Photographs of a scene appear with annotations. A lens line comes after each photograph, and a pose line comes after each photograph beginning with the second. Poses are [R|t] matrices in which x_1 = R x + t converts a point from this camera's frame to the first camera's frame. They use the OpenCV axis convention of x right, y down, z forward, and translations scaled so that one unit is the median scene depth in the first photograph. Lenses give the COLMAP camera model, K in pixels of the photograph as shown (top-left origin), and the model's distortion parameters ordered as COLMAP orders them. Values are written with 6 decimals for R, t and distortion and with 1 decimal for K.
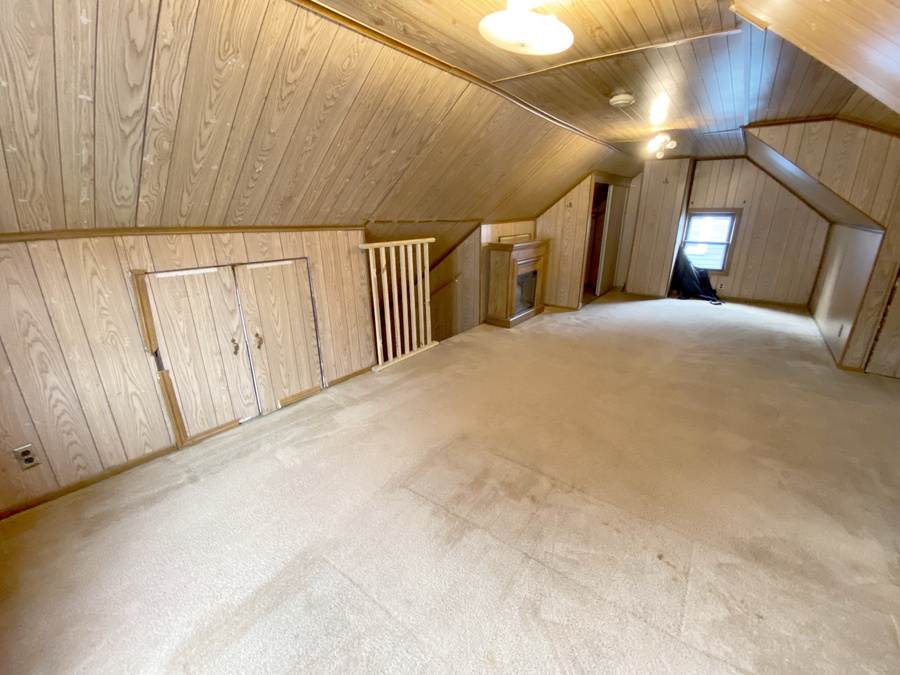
lens RADIAL K [[365.8, 0, 451.7], [0, 365.8, 336.9], [0, 0, 1]] dist [0.030970, -0.024316]
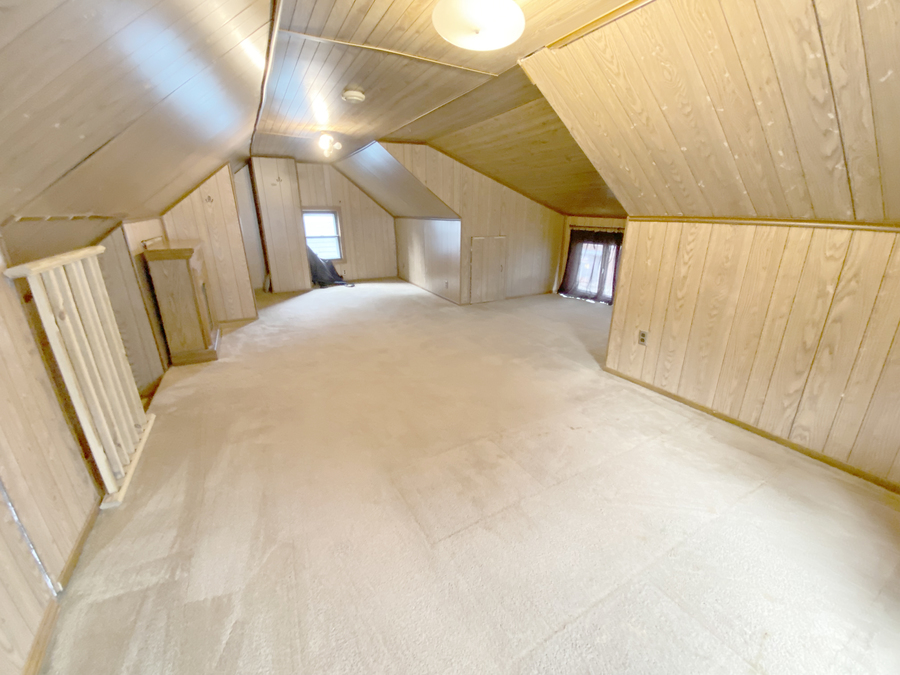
lens RADIAL K [[365.8, 0, 451.7], [0, 365.8, 336.9], [0, 0, 1]] dist [0.030970, -0.024316]
pose [[0.408975, -0.291434, 0.864758, -0.366058], [0.294399, 0.939100, 0.177257, -0.076479], [-0.863753, 0.182090, 0.469866, 0.279926]]
